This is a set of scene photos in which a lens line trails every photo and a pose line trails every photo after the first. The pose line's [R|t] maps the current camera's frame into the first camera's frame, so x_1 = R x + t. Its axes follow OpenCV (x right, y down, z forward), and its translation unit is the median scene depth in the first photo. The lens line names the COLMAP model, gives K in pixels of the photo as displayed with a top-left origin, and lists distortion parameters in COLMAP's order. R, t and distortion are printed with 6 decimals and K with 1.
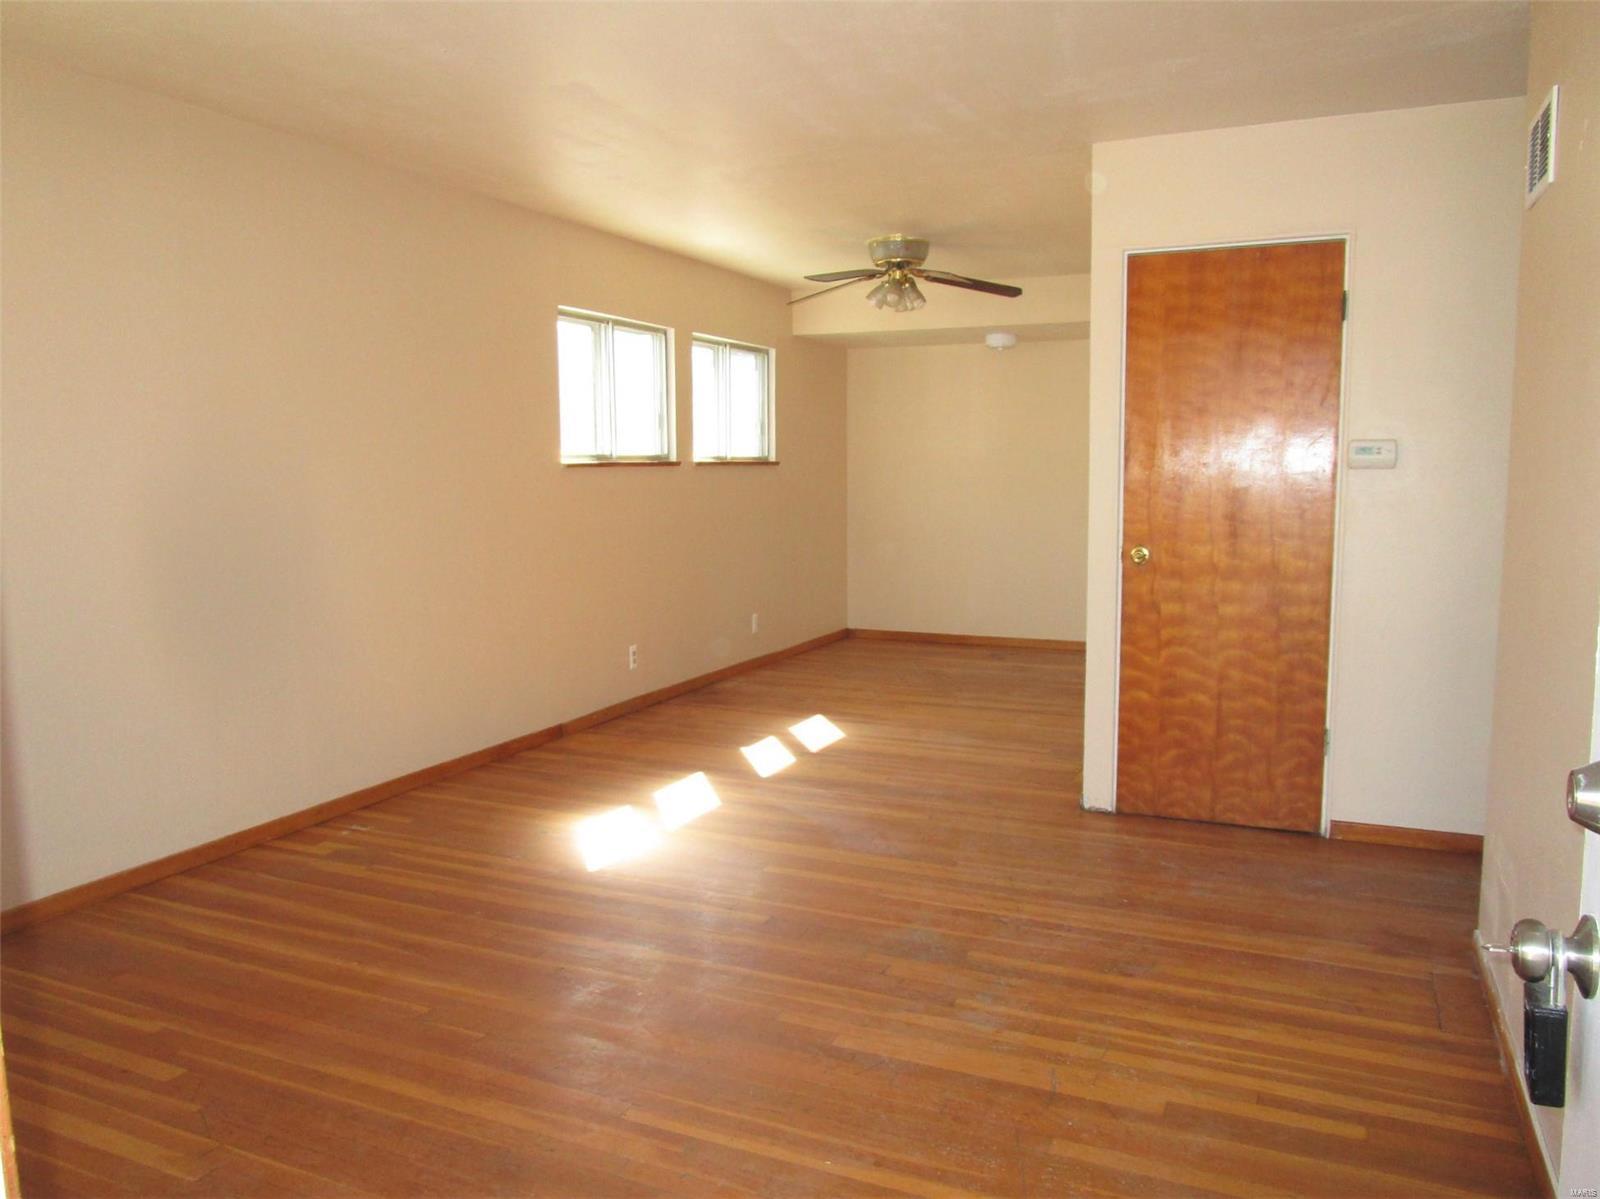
lens RADIAL K [[1191.6, 0, 800.0], [0, 1191.6, 599.5], [0, 0, 1]] dist [-0.034567, 0.004197]
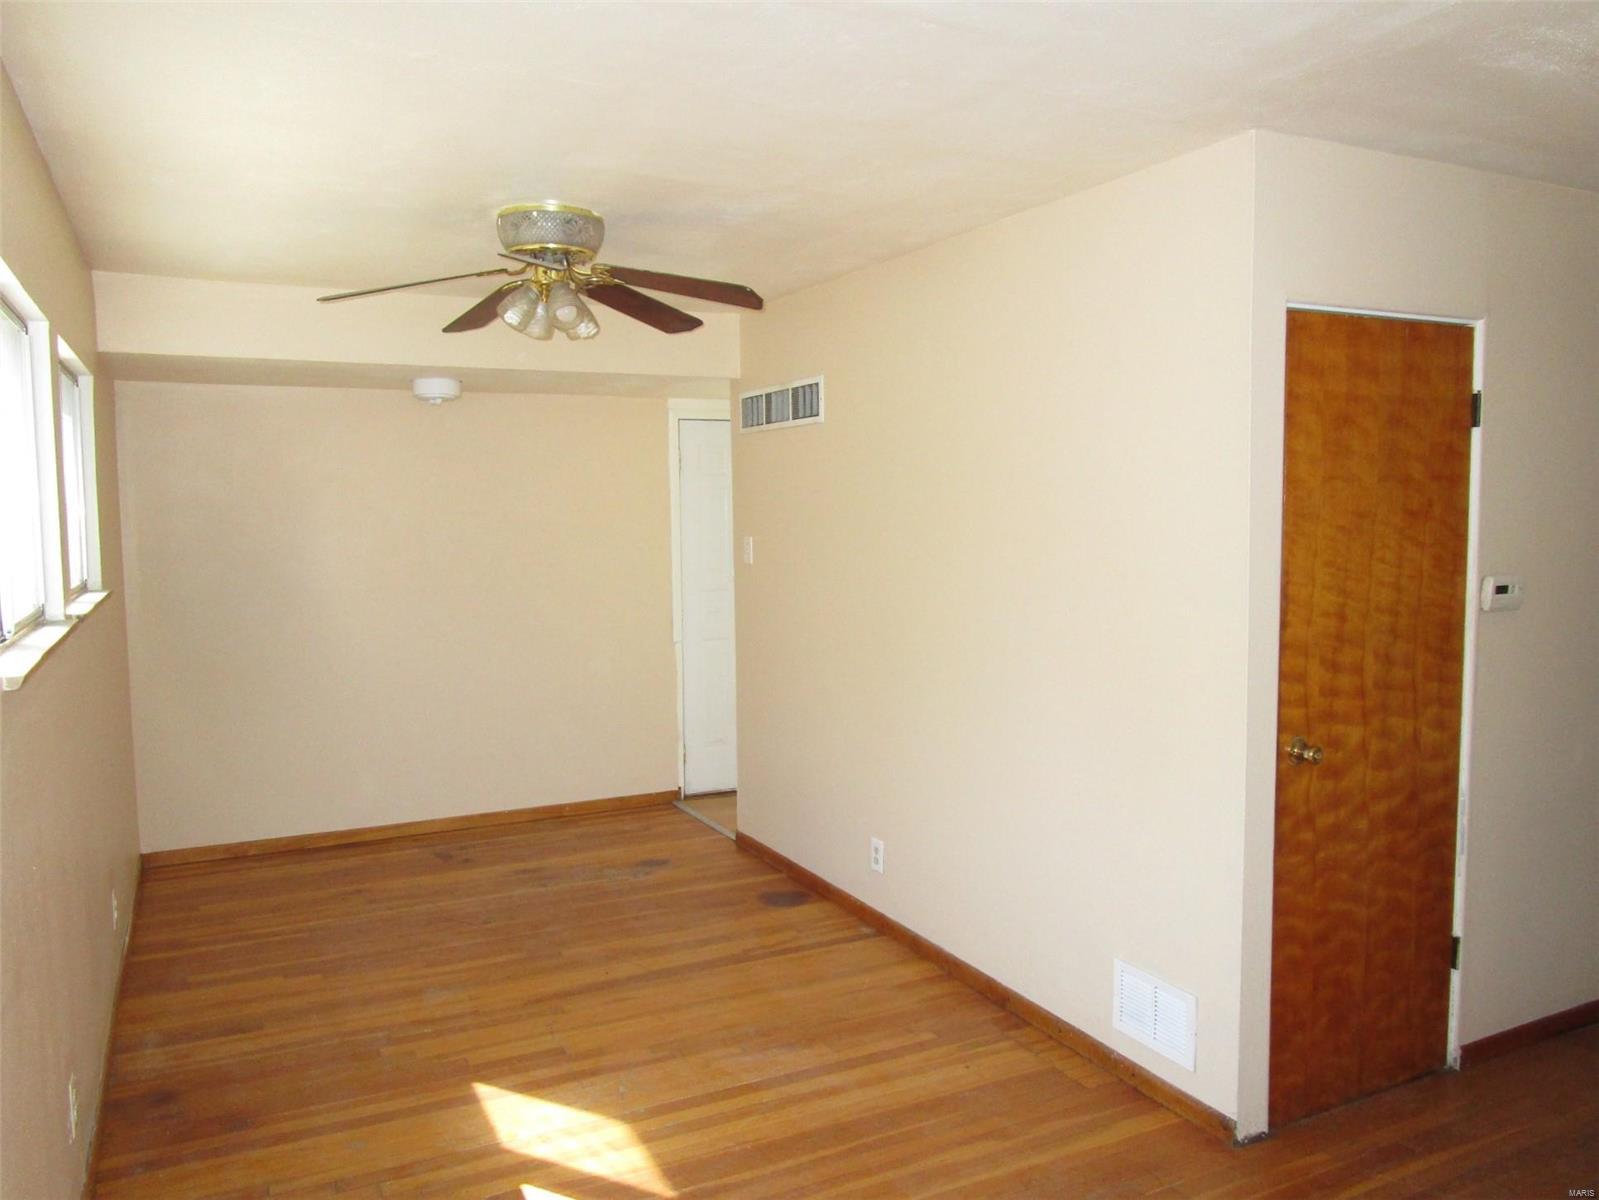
lens RADIAL K [[1190.9, 0, 799.5], [0, 1190.9, 600.0], [0, 0, 1]] dist [-0.034567, 0.004197]
pose [[0.629115, -0.055613, 0.775320, -0.415887], [0.089668, 0.995971, -0.001319, -0.148168], [-0.772123, 0.070351, 0.631567, 0.793558]]
